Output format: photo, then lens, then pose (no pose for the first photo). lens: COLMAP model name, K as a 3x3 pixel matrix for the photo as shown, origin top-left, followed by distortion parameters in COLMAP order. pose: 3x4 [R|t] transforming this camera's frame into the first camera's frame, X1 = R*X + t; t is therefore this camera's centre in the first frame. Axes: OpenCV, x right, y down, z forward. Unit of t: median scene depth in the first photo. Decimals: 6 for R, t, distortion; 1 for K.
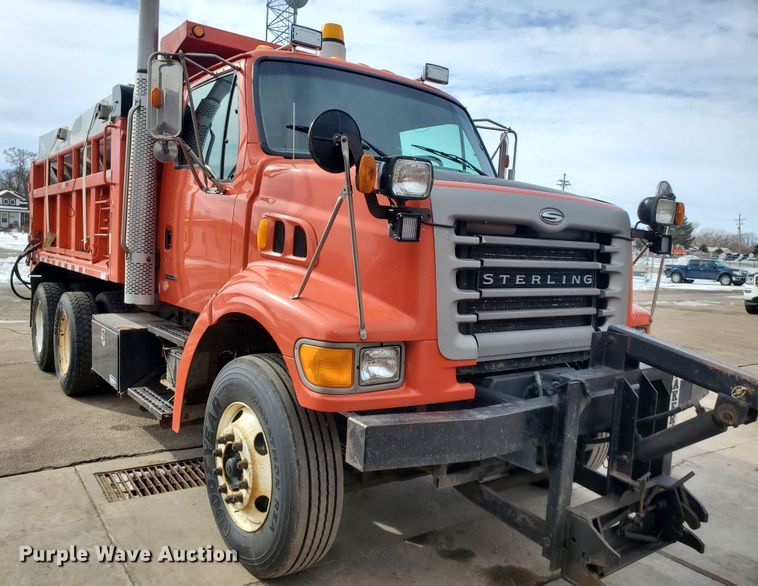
lens RADIAL K [[651.7, 0, 367.4], [0, 651.7, 283.8], [0, 0, 1]] dist [0.003543, -0.003012]
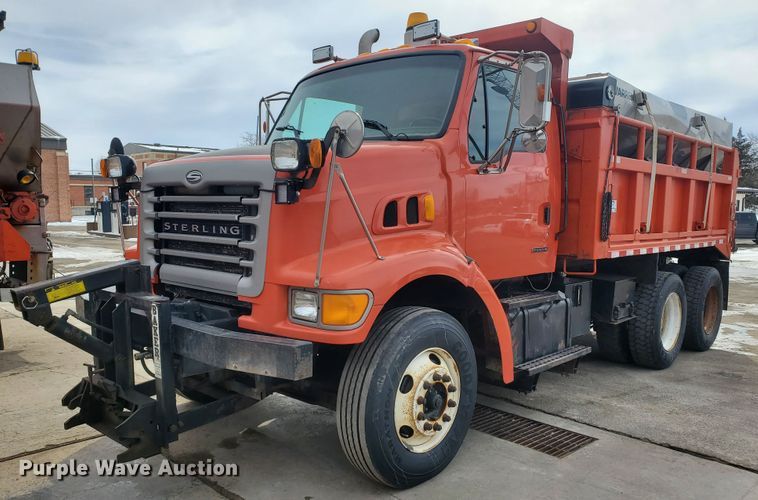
lens RADIAL K [[639.3, 0, 379.9], [0, 639.3, 269.5], [0, 0, 1]] dist [0.023870, 0.000252]
pose [[0.184537, 0.057693, -0.981131, 0.572340], [-0.071421, 0.996423, 0.045159, -0.003118], [0.980227, 0.061740, 0.187997, 0.415648]]
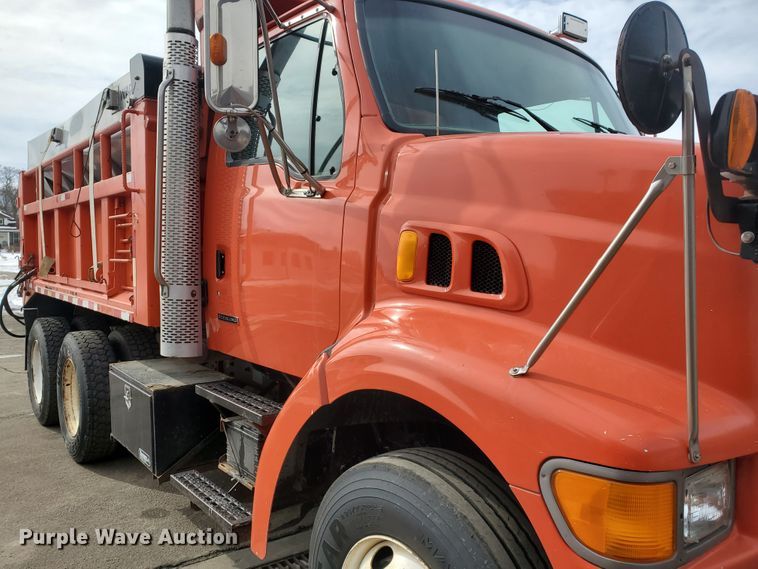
lens RADIAL K [[627.7, 0, 379.0], [0, 627.7, 284.5], [0, 0, 1]] dist [0.018892, 0.000975]
pose [[0.998503, -0.039740, 0.037573, -0.134723], [0.039948, 0.999190, -0.004817, -0.030890], [-0.037351, 0.006311, 0.999282, 0.257571]]
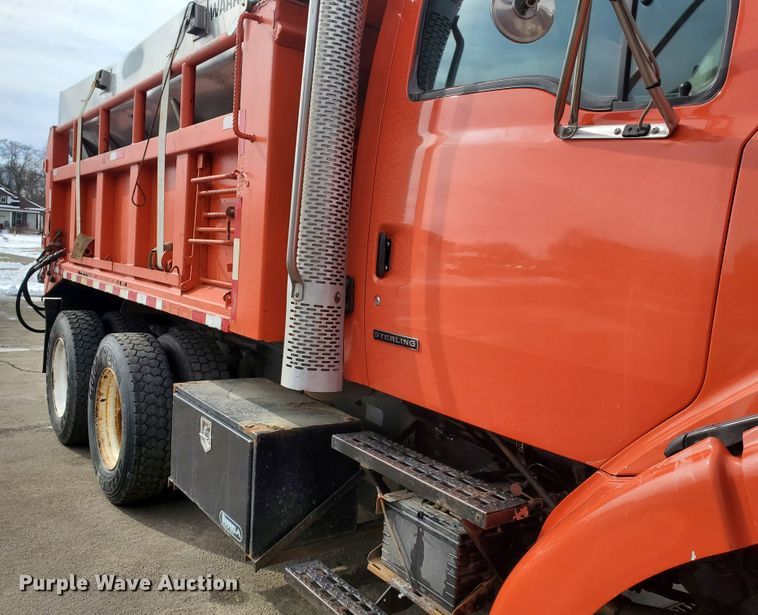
lens RADIAL K [[659.3, 0, 357.0], [0, 659.3, 310.9], [0, 0, 1]] dist [0.090122, -0.218718]
pose [[0.999639, 0.026807, -0.001825, -0.275389], [-0.026759, 0.999387, 0.022558, -0.033126], [0.002428, -0.022501, 0.999744, 0.448723]]
